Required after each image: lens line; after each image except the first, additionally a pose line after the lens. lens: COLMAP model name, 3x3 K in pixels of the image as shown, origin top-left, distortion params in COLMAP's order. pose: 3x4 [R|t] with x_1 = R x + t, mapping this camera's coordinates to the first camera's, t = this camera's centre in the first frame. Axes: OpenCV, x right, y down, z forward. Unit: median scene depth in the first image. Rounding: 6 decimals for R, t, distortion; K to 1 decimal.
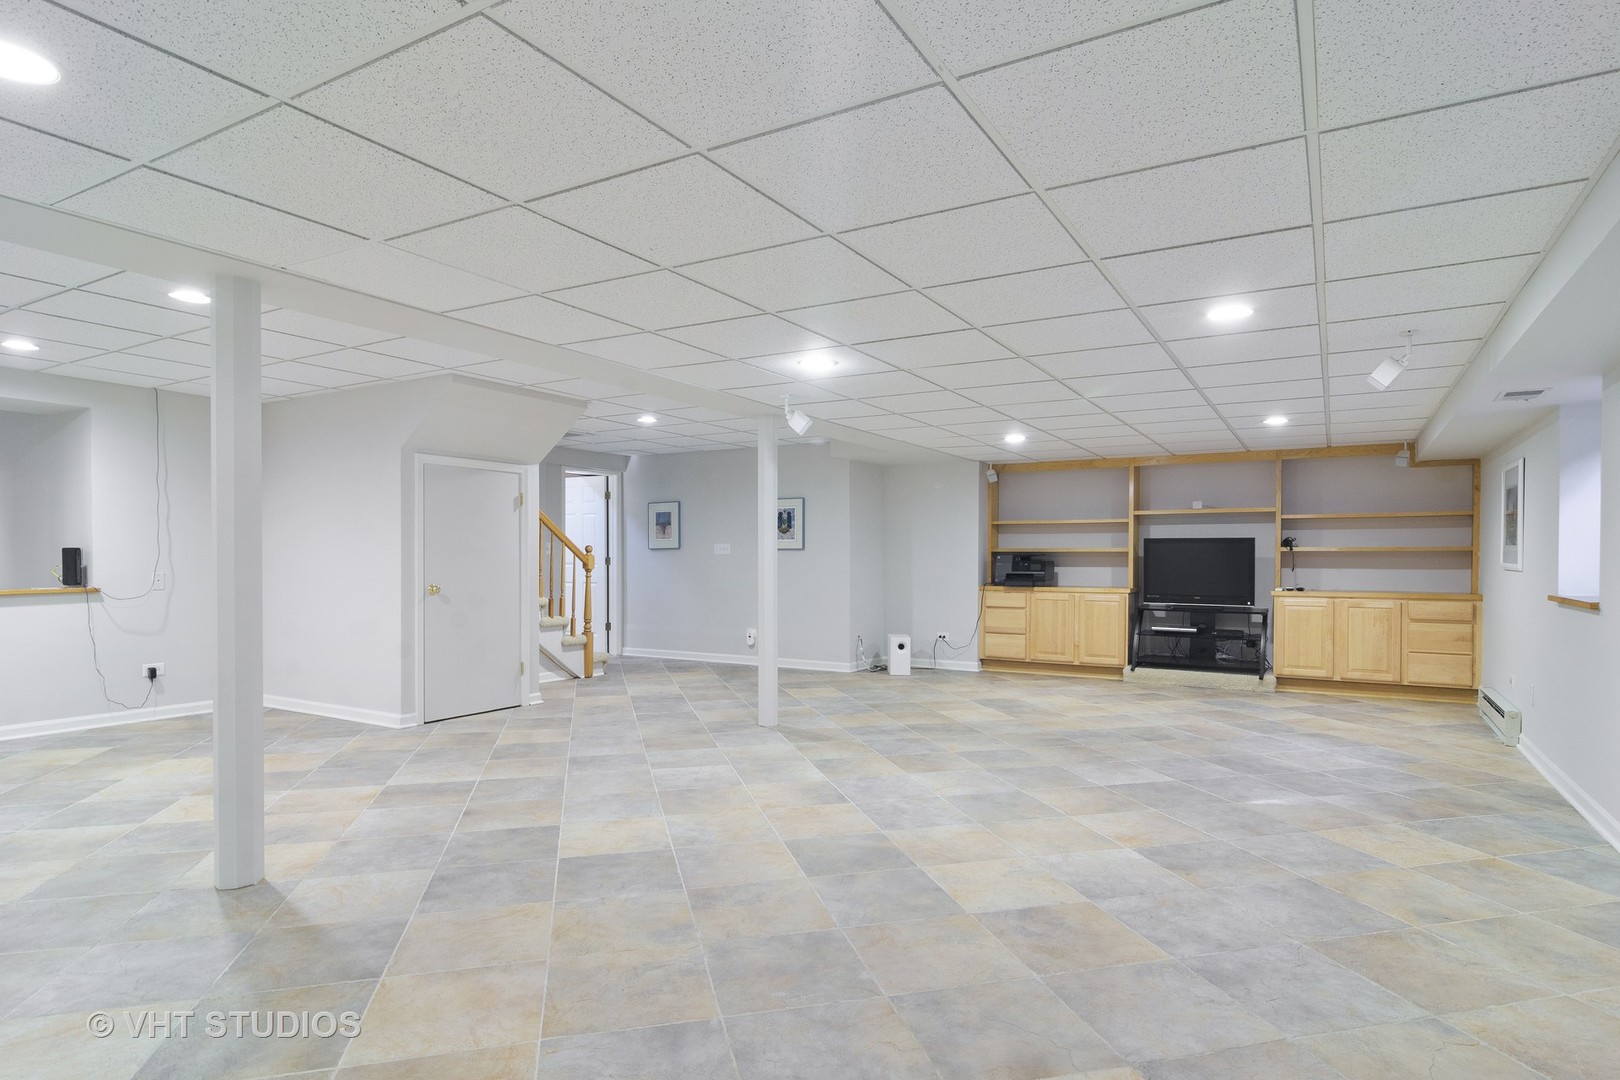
lens RADIAL K [[870.6, 0, 805.7], [0, 870.6, 555.5], [0, 0, 1]] dist [-0.001464, 0.001889]
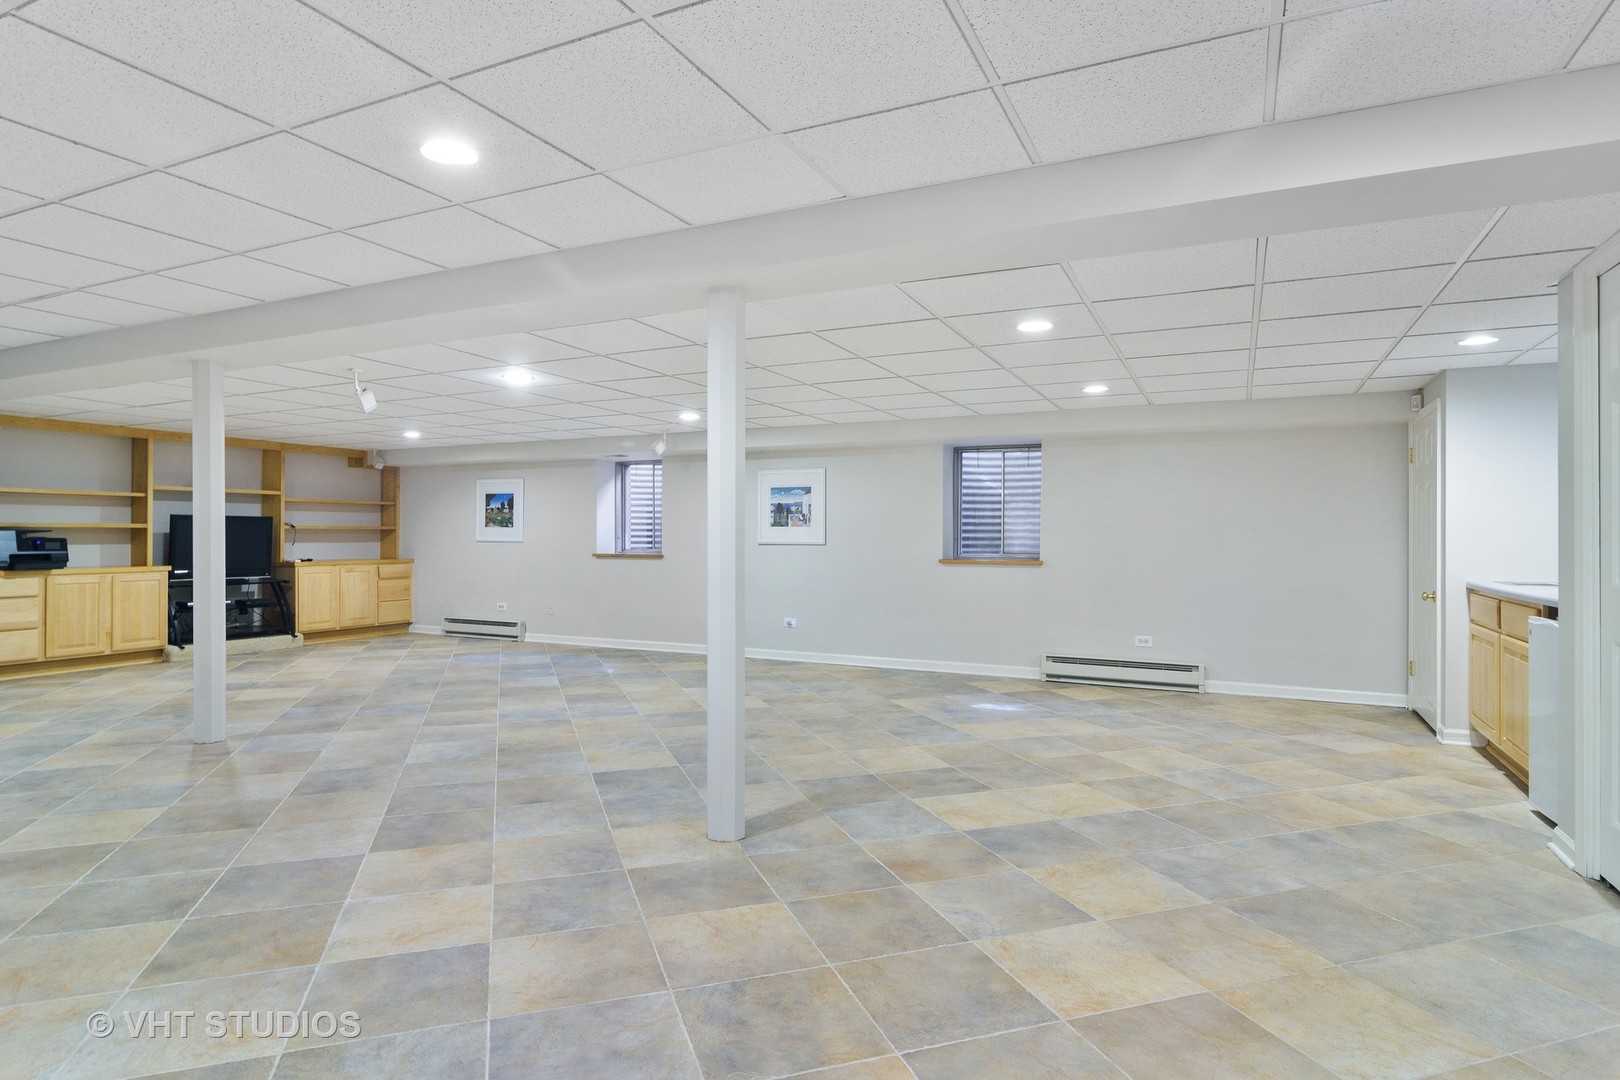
lens RADIAL K [[870.6, 0, 795.0], [0, 870.6, 531.5], [0, 0, 1]] dist [-0.001464, 0.001889]
pose [[-0.057156, 0.000572, 0.998365, -1.293433], [-0.005045, 0.999987, -0.000862, -0.006869], [-0.998353, -0.005086, -0.057152, 0.720475]]
